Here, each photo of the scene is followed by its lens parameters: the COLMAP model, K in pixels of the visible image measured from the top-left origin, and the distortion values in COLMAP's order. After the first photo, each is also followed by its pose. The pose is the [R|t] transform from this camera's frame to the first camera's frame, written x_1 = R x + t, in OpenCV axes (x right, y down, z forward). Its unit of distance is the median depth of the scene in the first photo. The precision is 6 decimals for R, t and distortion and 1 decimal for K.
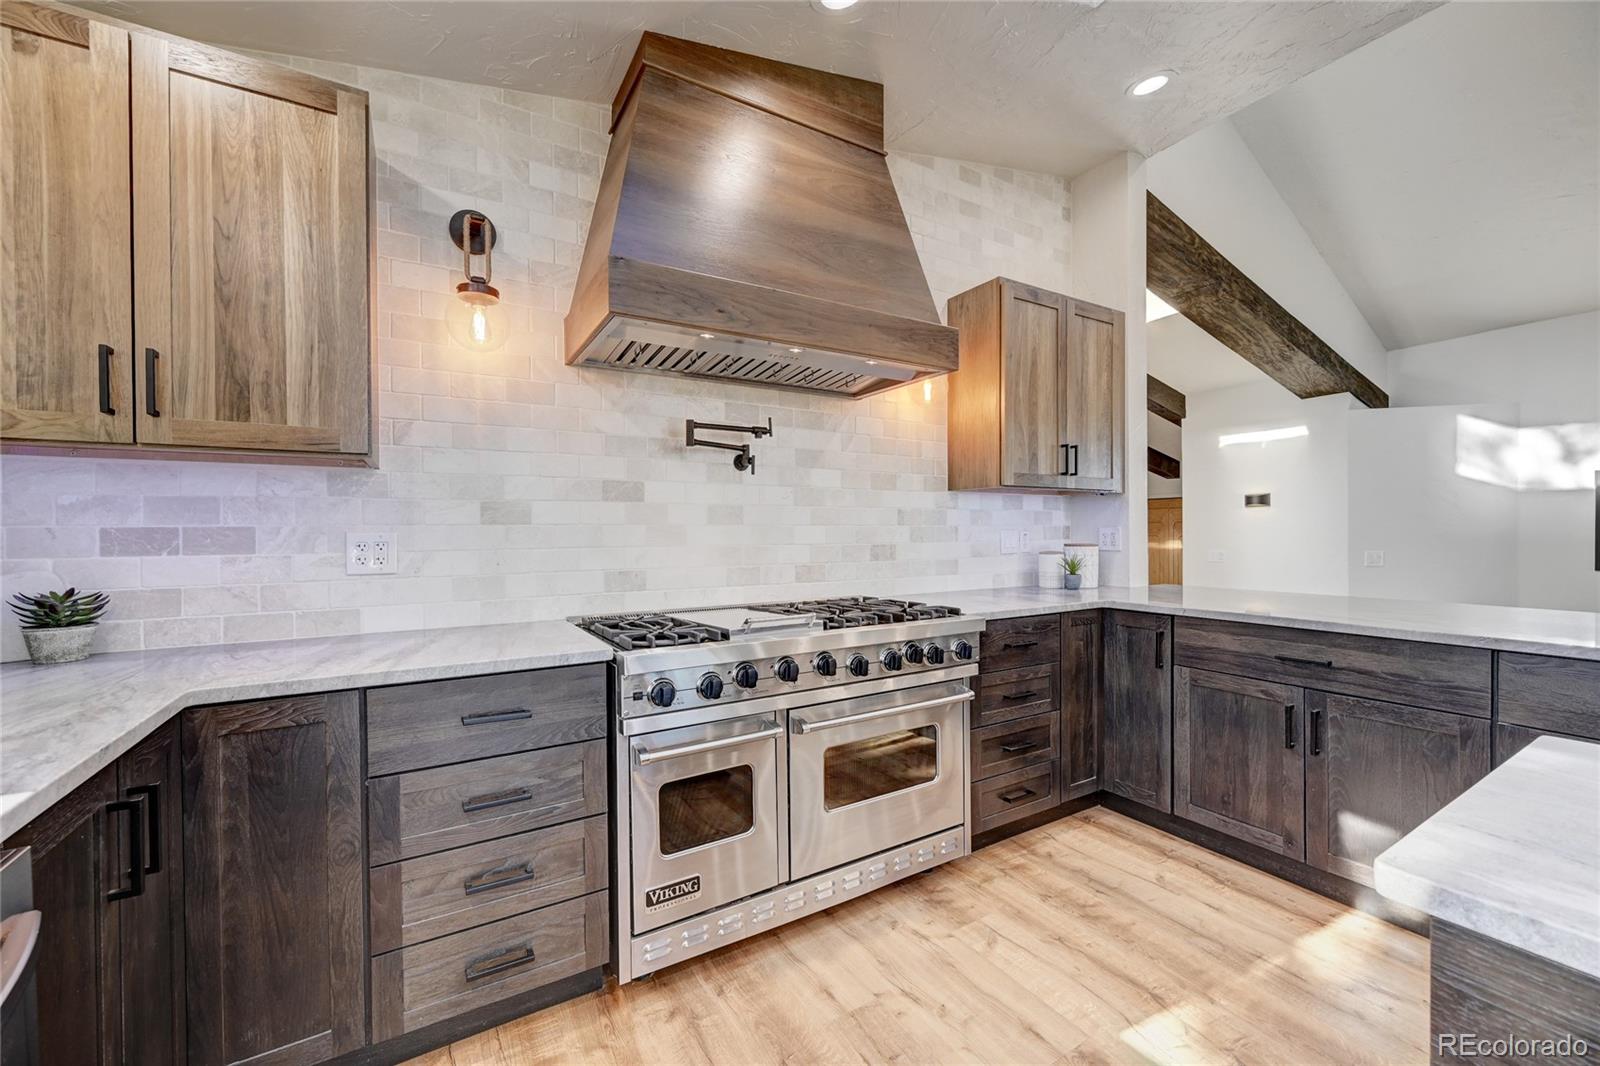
lens RADIAL K [[628.9, 0, 796.5], [0, 628.9, 535.7], [0, 0, 1]] dist [0.000257, 0.000336]
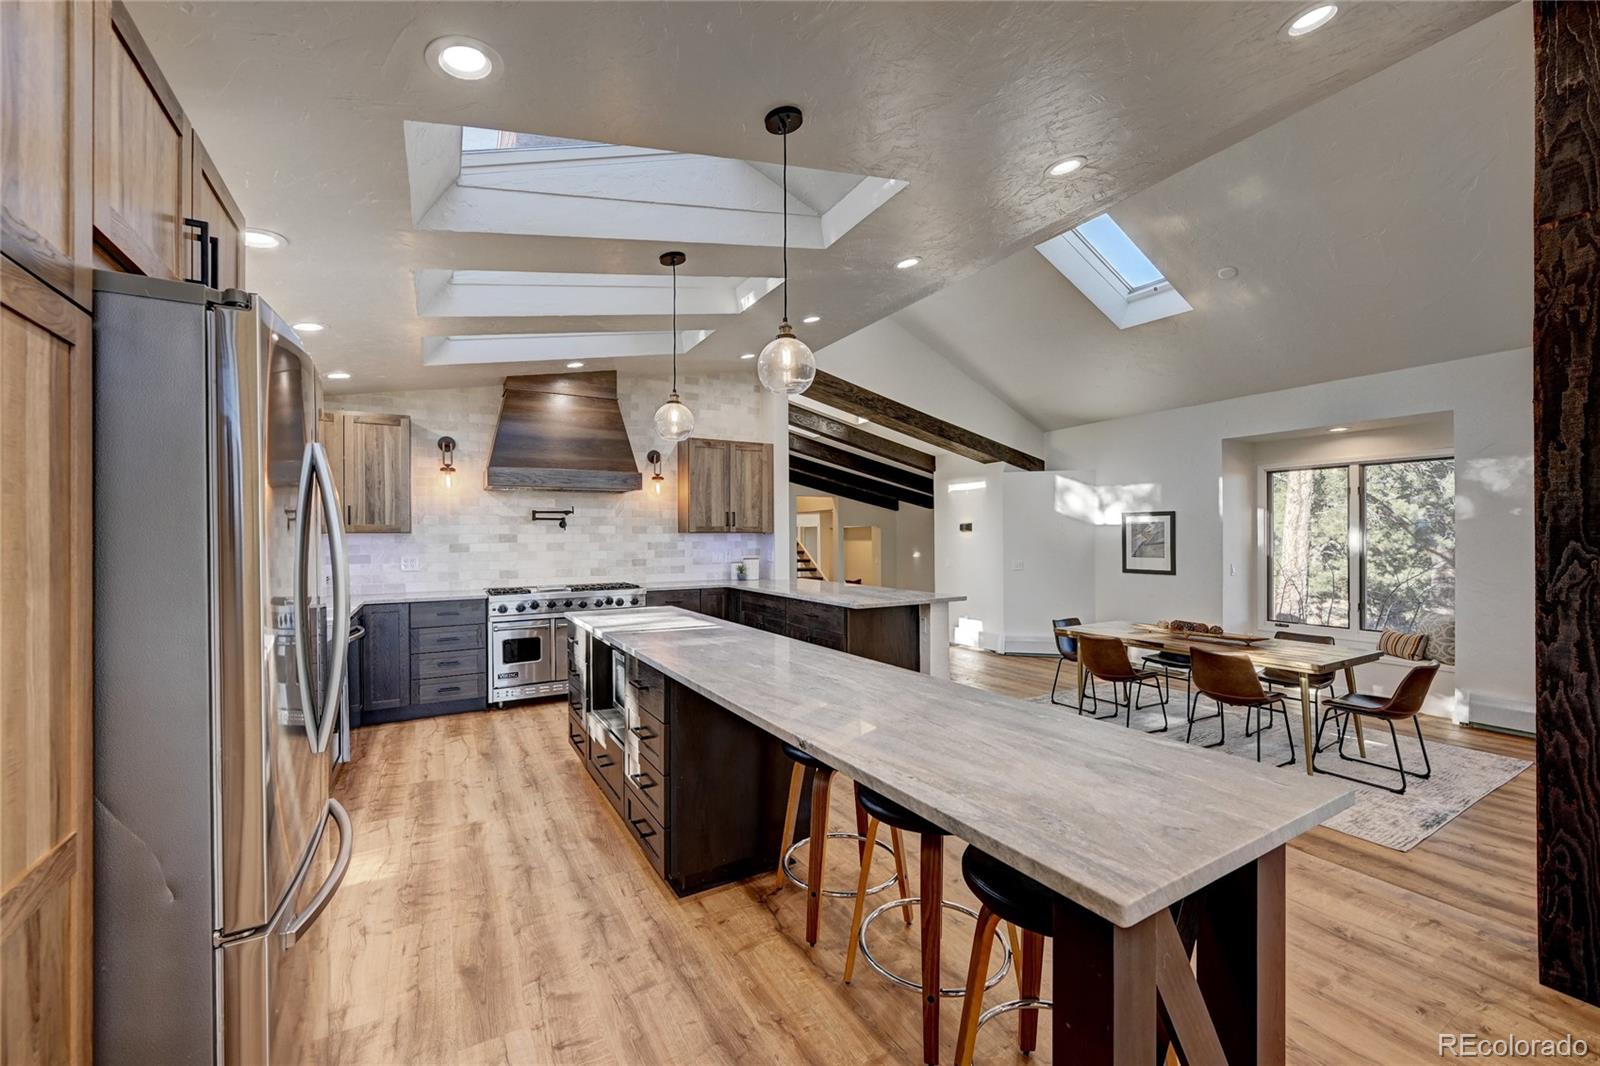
lens RADIAL K [[628.9, 0, 798.4], [0, 628.9, 537.1], [0, 0, 1]] dist [0.000257, 0.000336]
pose [[0.999810, 0.001223, -0.019437, 0.941550], [-0.001301, 0.999991, -0.004014, -0.068603], [0.019432, 0.004039, 0.999803, -1.498964]]
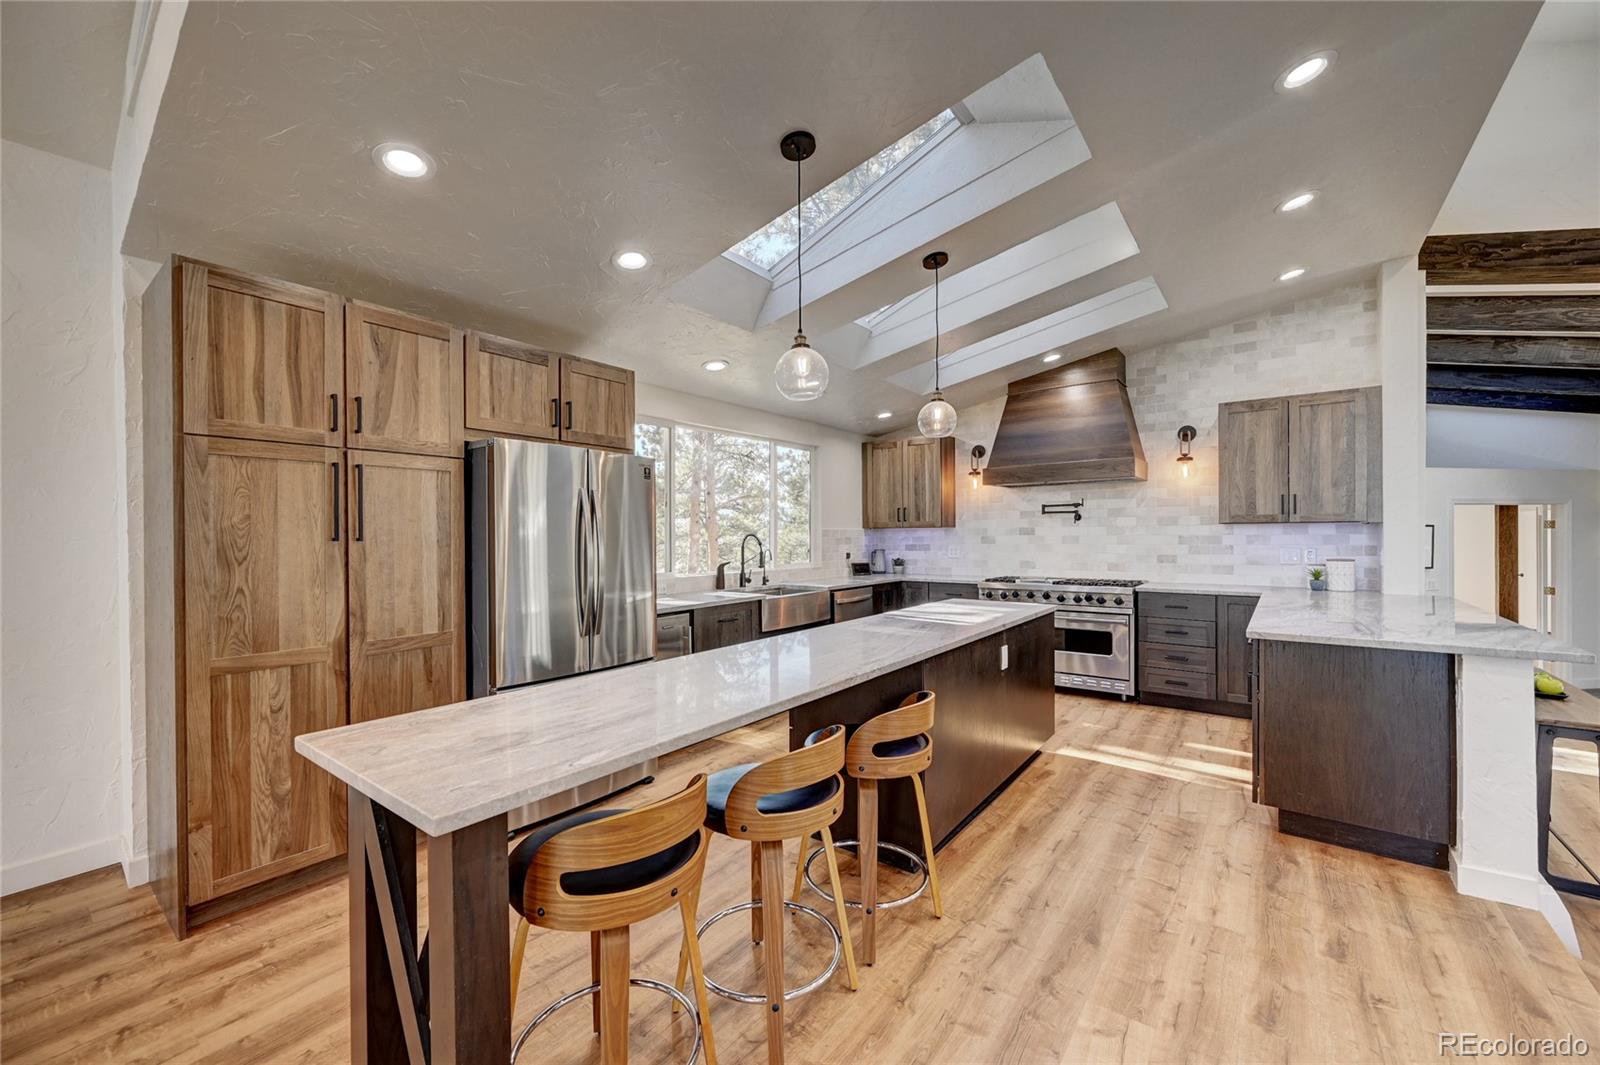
lens RADIAL K [[627.8, 0, 803.3], [0, 627.8, 536.2], [0, 0, 1]] dist [-0.000066, -0.000108]
pose [[0.371847, 0.007214, -0.928266, 1.896400], [0.001248, 0.999965, 0.008271, -0.075045], [0.928293, -0.004234, 0.371825, -0.902764]]
